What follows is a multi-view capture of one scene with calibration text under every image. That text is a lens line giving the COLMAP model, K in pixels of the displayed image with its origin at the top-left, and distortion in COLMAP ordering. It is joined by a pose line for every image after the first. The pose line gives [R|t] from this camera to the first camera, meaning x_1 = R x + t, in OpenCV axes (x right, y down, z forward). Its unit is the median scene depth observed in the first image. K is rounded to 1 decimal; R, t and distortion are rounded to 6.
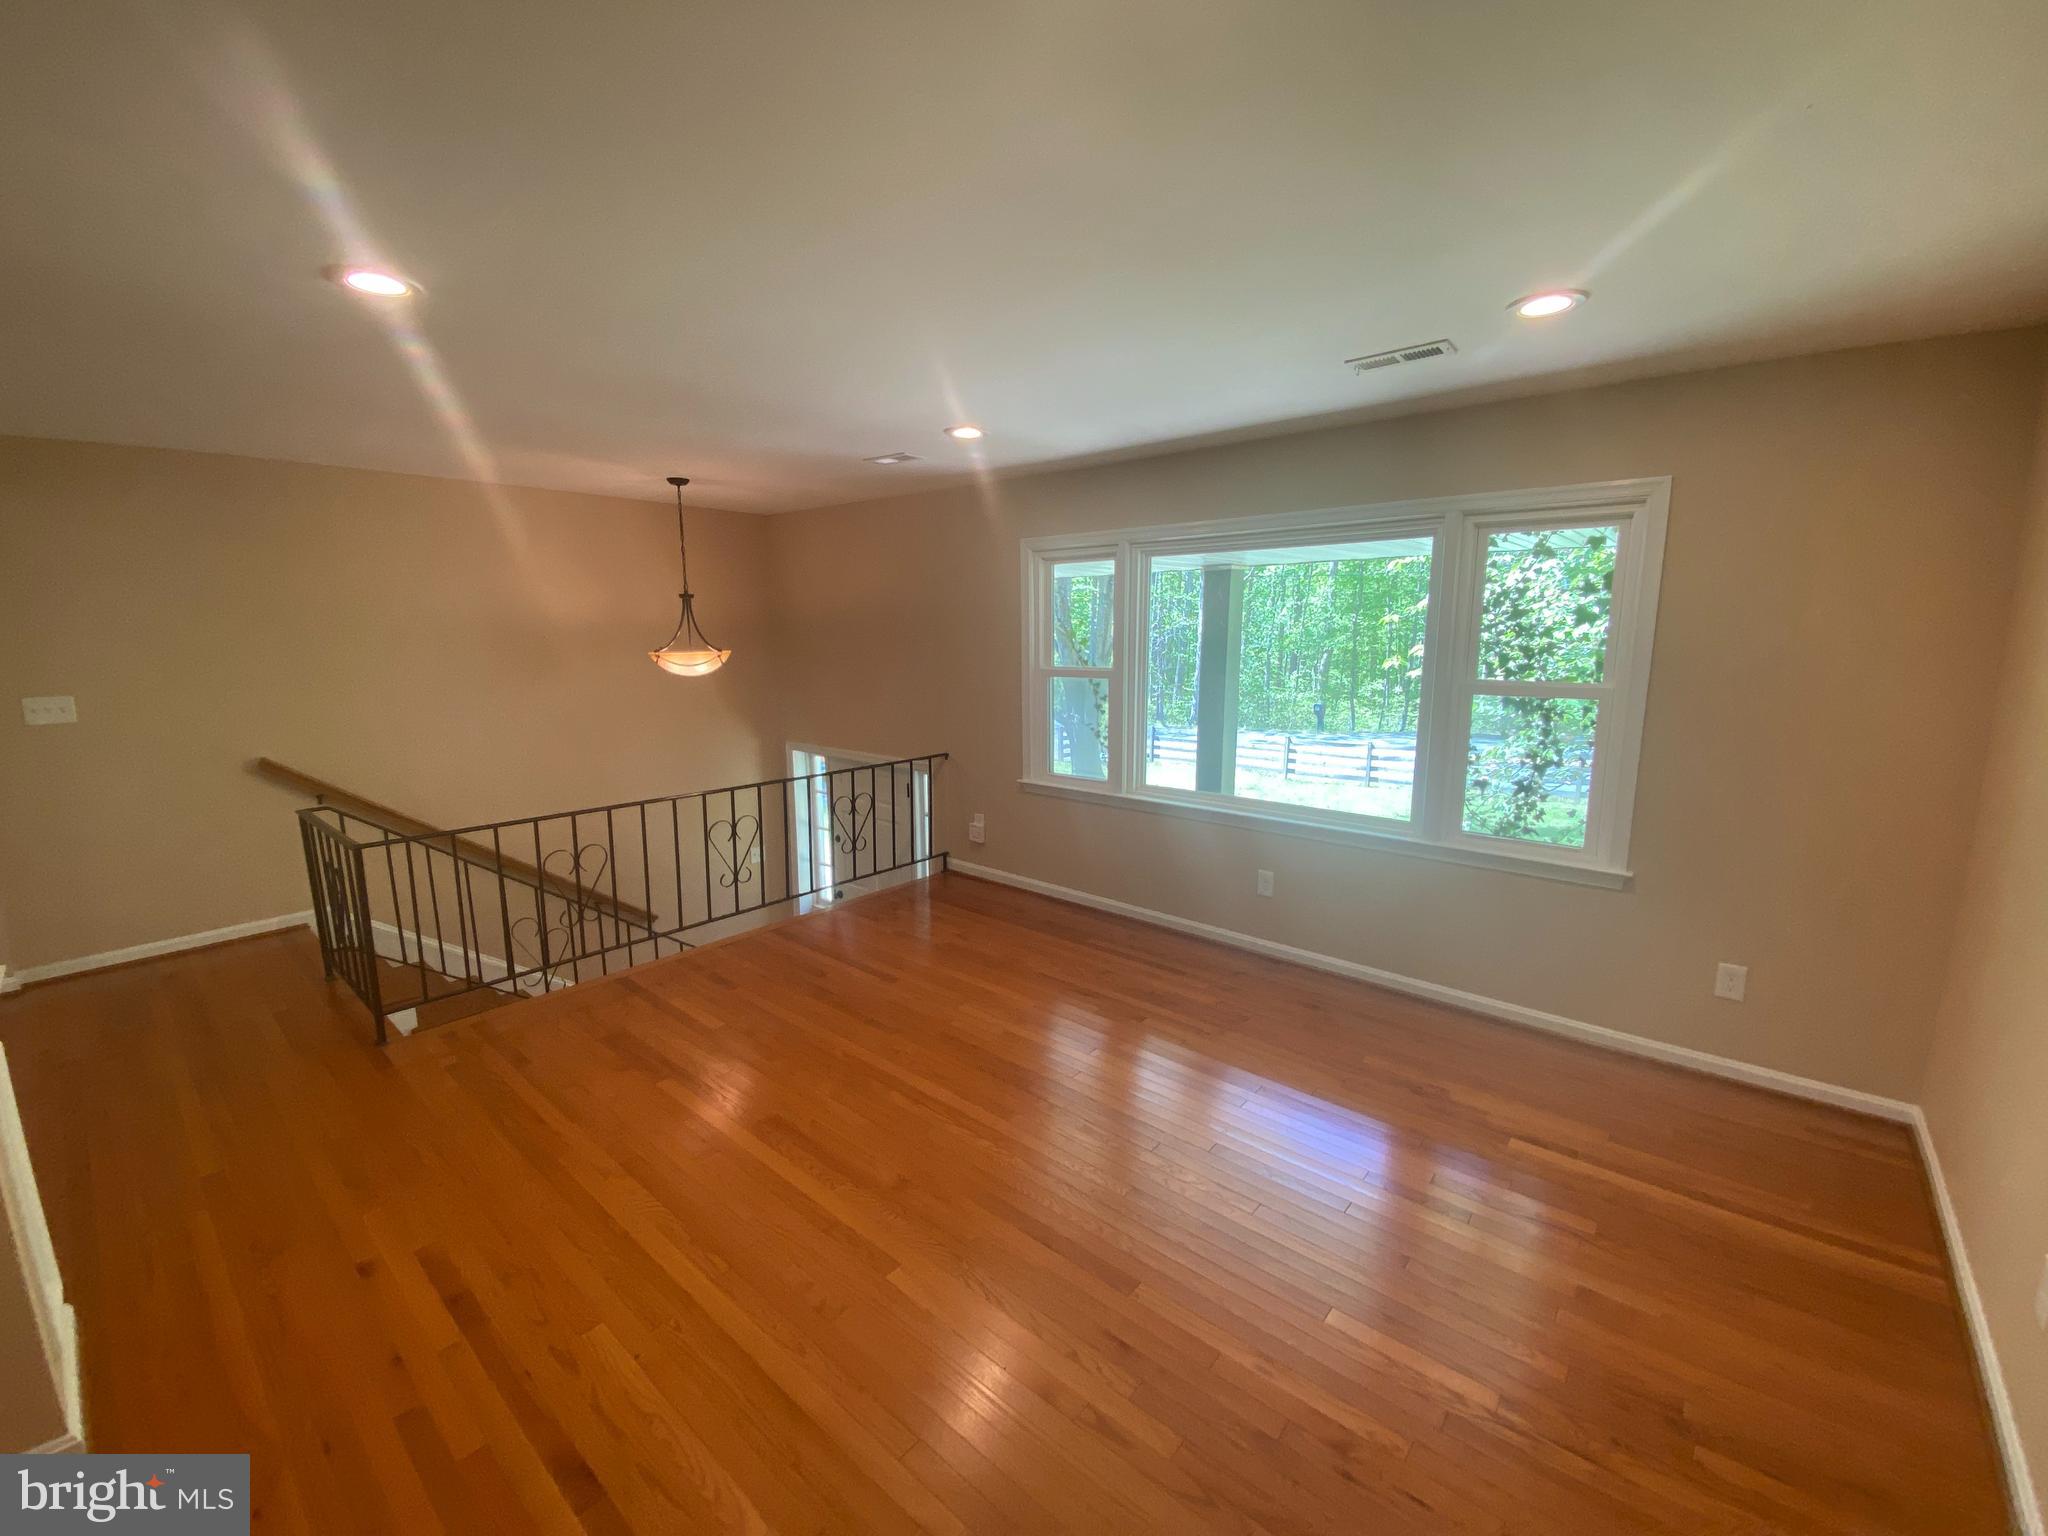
lens RADIAL K [[824.8, 0, 1024.1], [0, 824.8, 772.0], [0, 0, 1]] dist [0.006739, -0.000364]
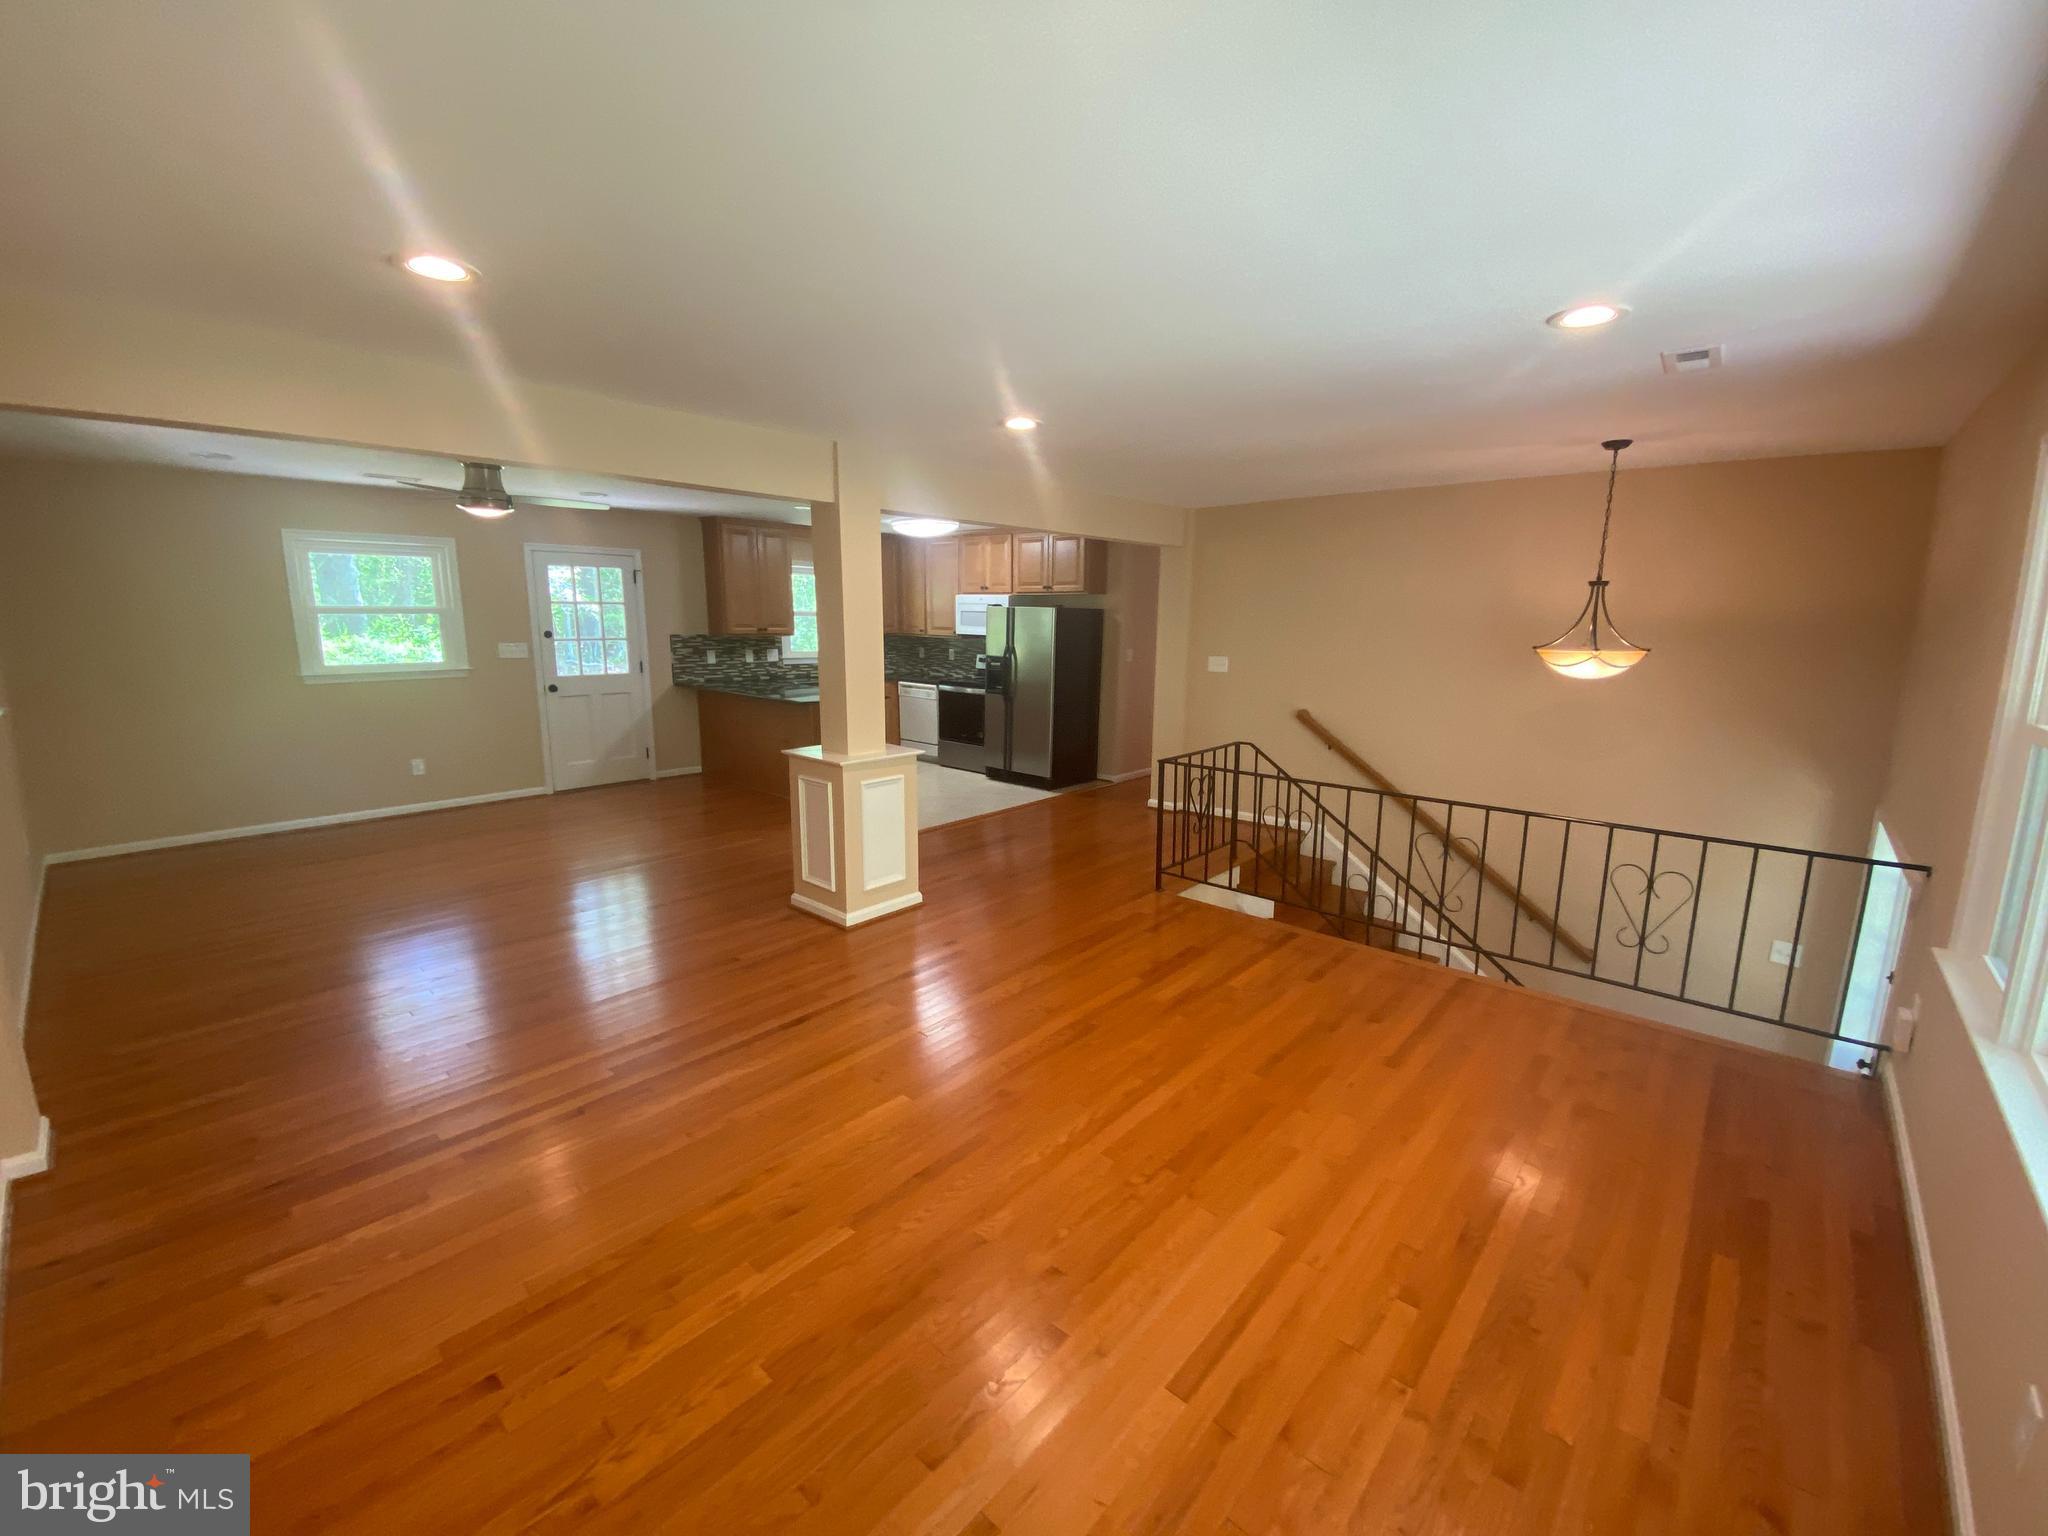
lens RADIAL K [[827.8, 0, 1047.8], [0, 827.8, 772.7], [0, 0, 1]] dist [0.009083, -0.000116]
pose [[-0.000520, 0.188808, -0.982014, 0.681095], [-0.177329, 0.966433, 0.185906, -0.130291], [0.984151, 0.174236, 0.032979, 0.690204]]
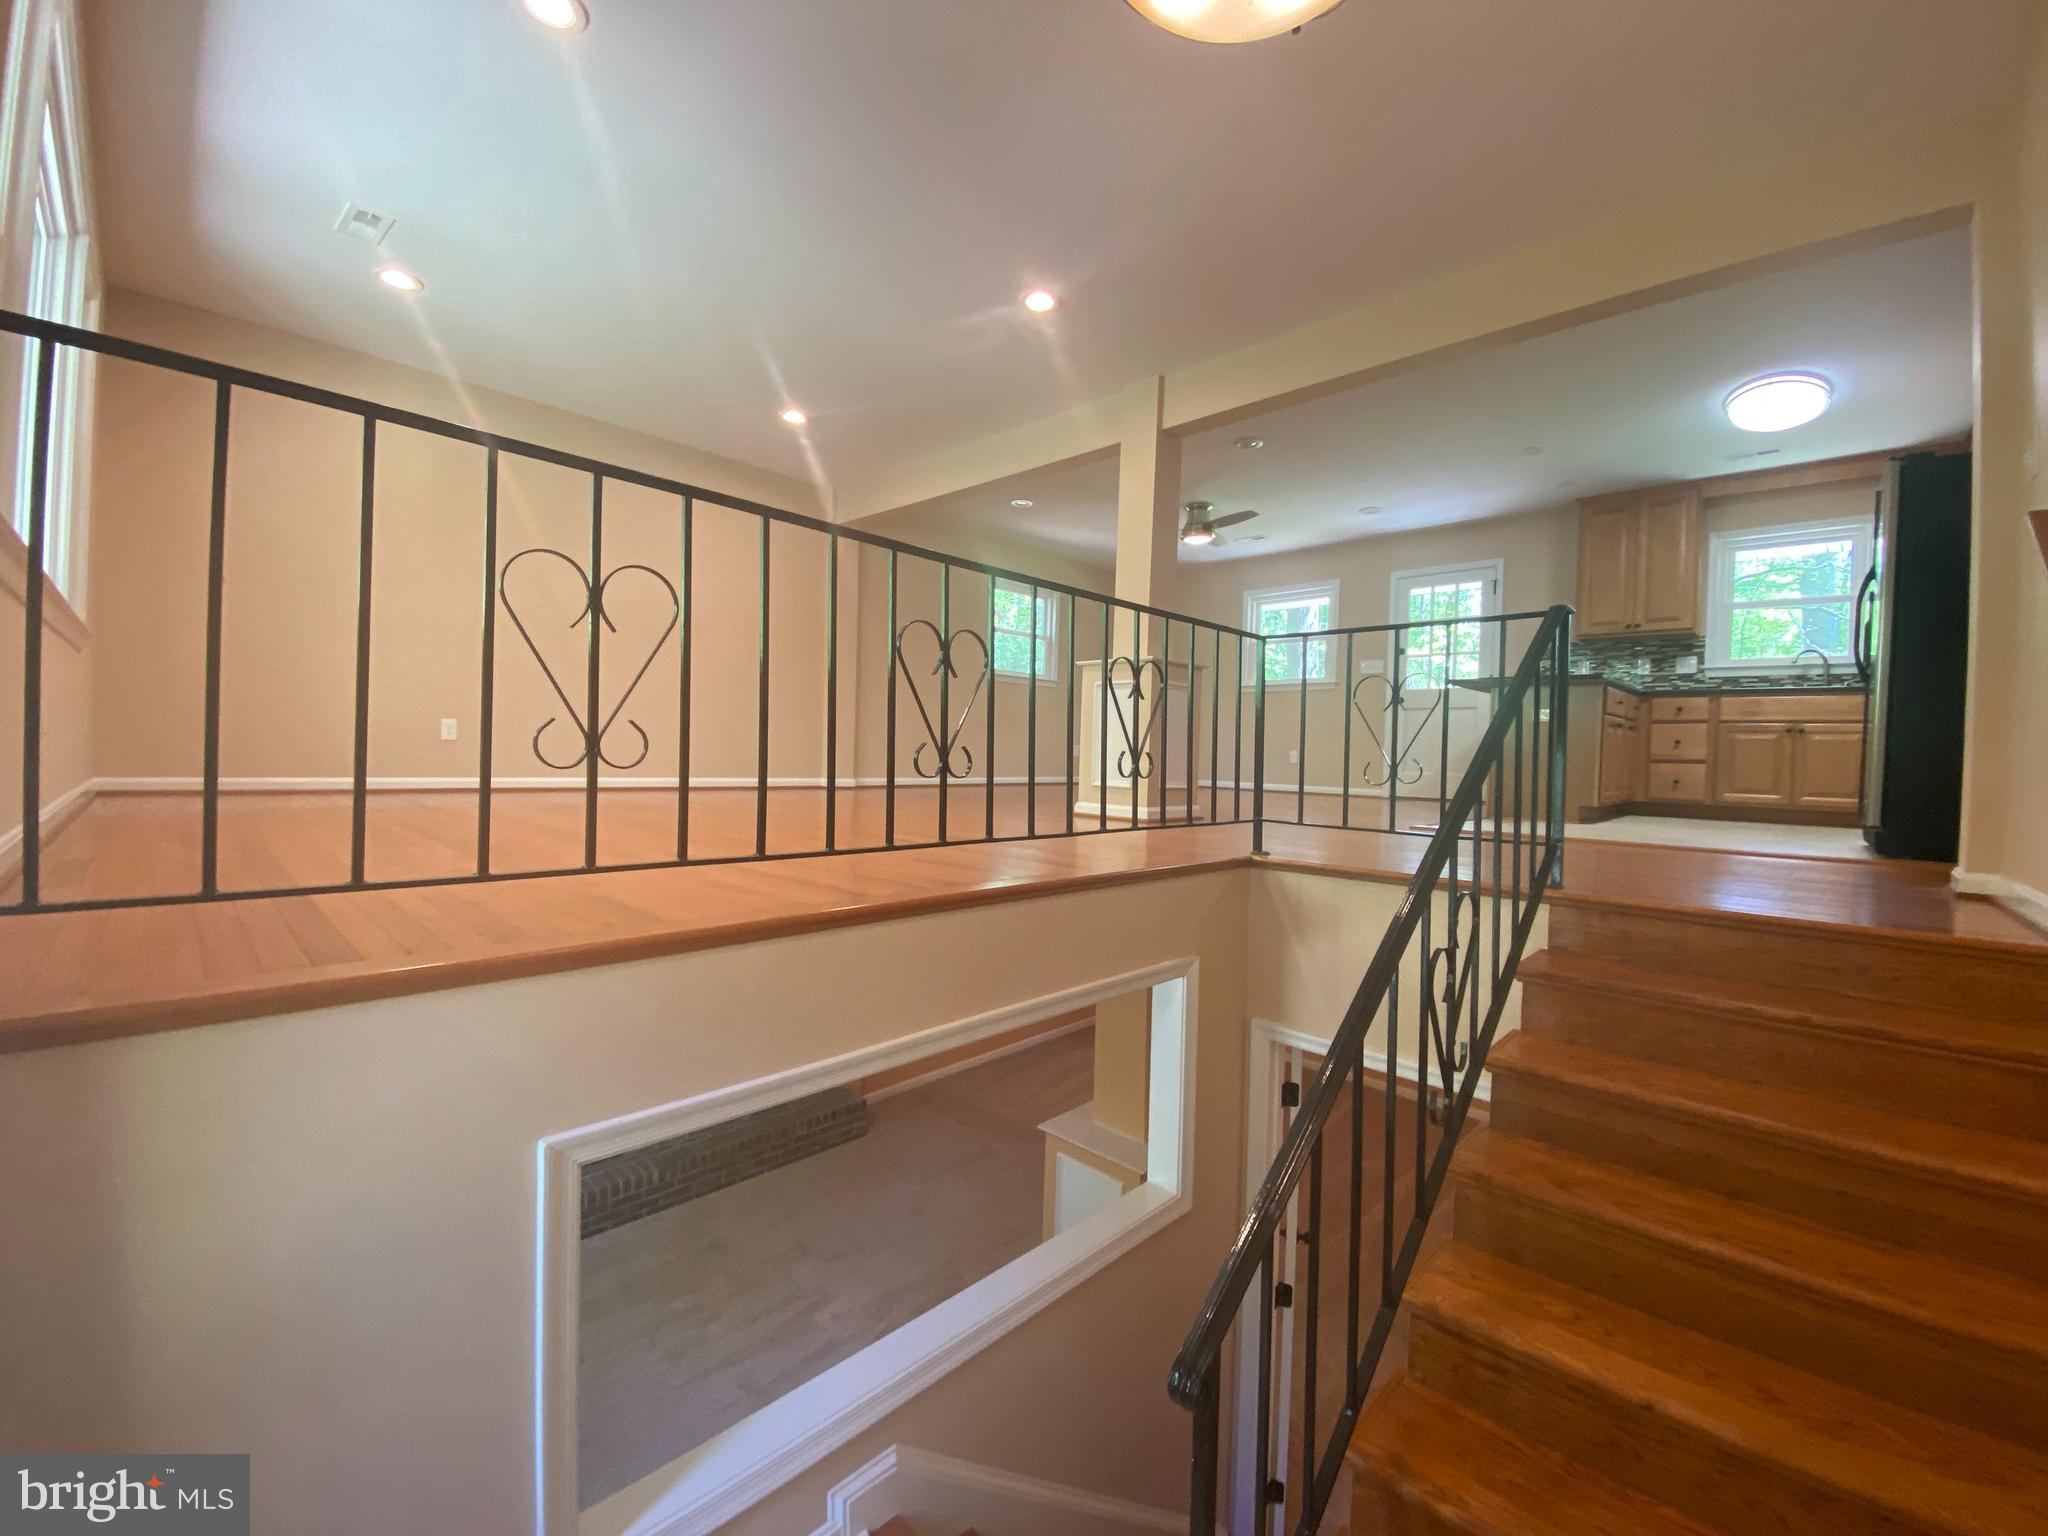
lens RADIAL K [[850.2, 0, 1024.0], [0, 850.2, 768.0], [0, 0, 1]] dist [0.020911, -0.020884]
pose [[-0.998484, -0.030994, 0.045480, -0.441593], [-0.022122, 0.982676, 0.184009, 0.043143], [-0.050395, 0.182724, -0.981872, 1.829110]]
